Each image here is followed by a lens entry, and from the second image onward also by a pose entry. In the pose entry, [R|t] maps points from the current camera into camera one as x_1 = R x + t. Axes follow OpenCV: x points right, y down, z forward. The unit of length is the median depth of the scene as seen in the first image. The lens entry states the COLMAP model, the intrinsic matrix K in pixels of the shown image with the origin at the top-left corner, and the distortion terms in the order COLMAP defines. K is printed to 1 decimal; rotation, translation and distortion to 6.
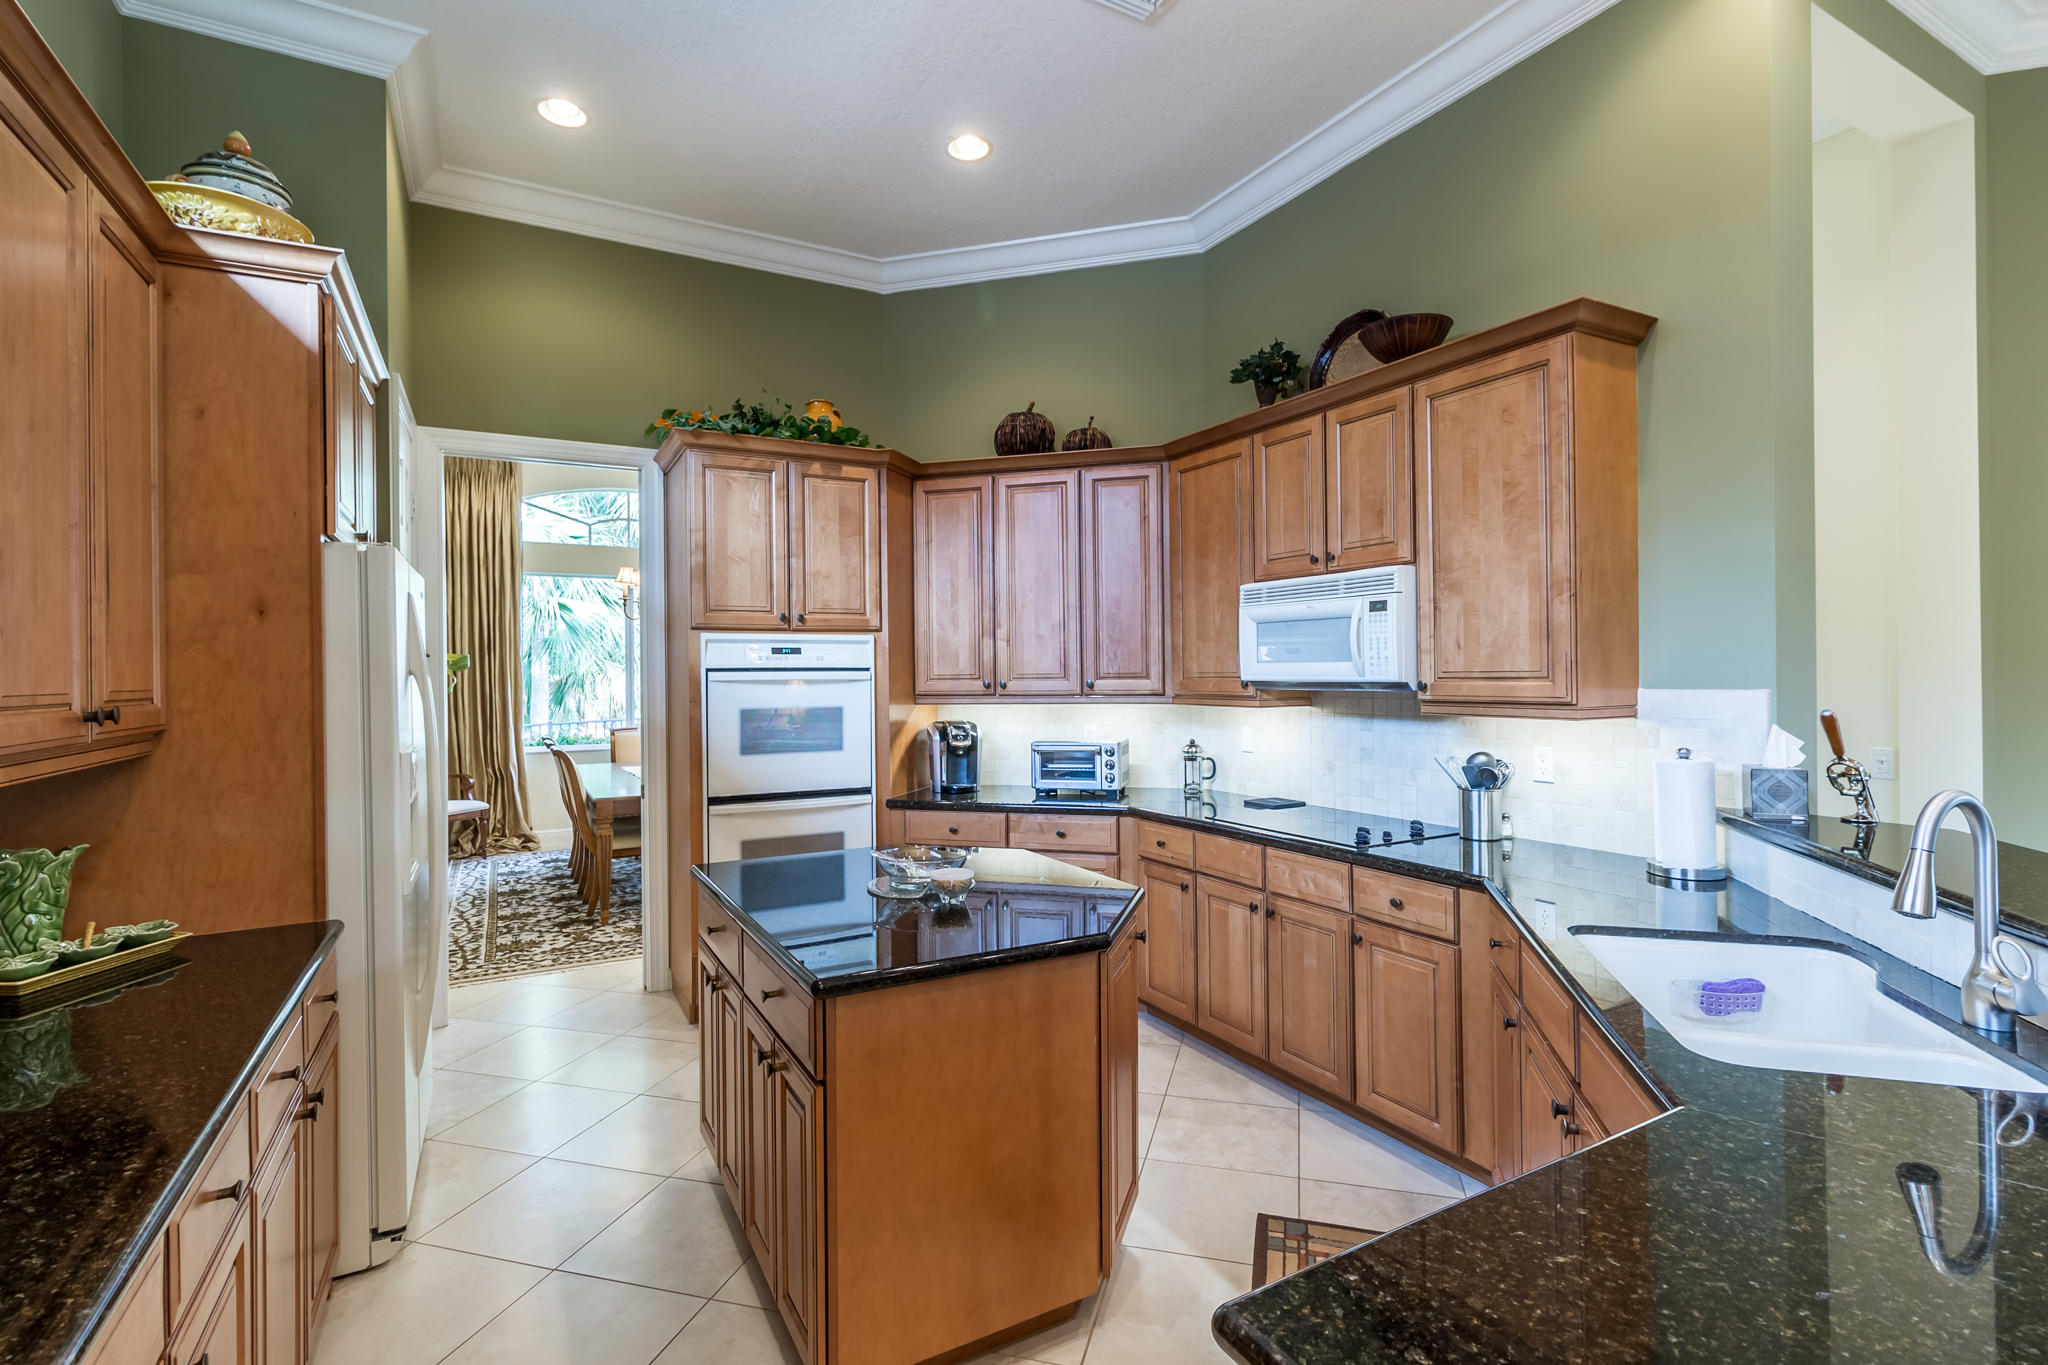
lens RADIAL K [[948.0, 0, 1029.9], [0, 948.0, 669.8], [0, 0, 1]] dist [-0.000349, 0.000799]
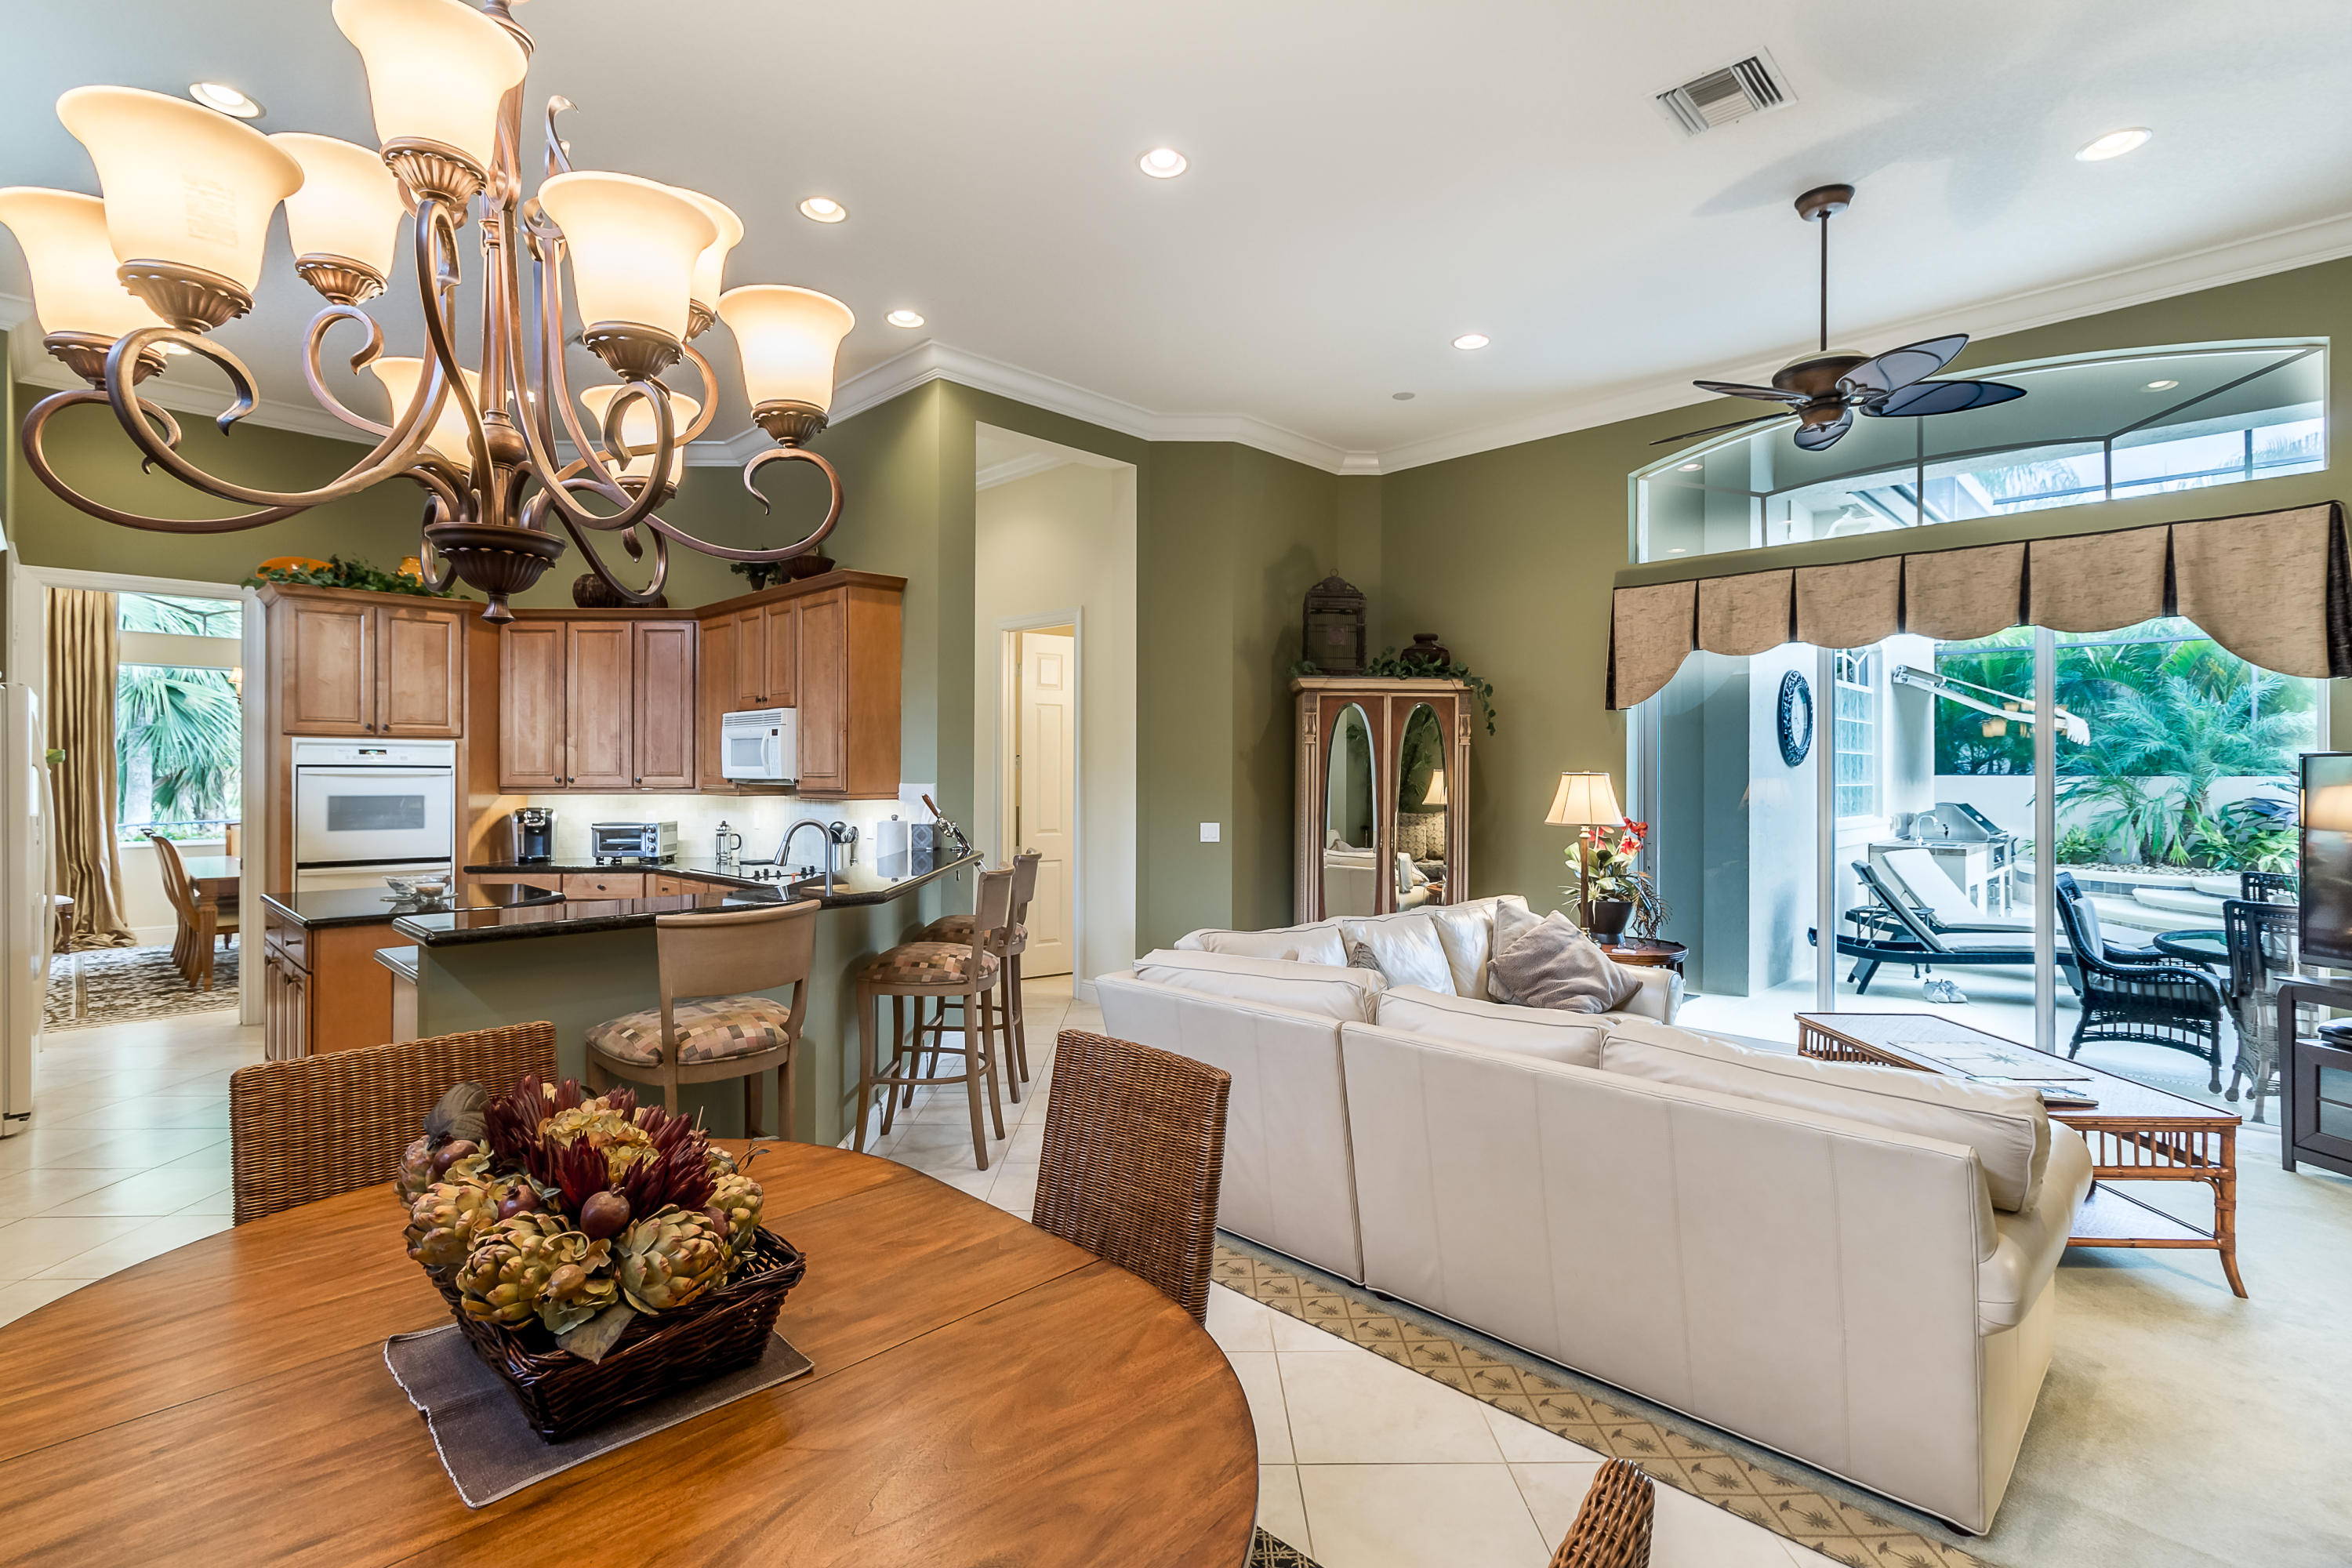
lens RADIAL K [[1088.7, 0, 1190.3], [0, 1088.7, 768.9], [0, 0, 1]] dist [-0.000349, 0.000799]
pose [[0.957926, 0.012795, 0.286731, 0.383617], [-0.011992, 0.999918, -0.004557, -0.003104], [-0.286766, 0.000927, 0.958000, -0.744703]]
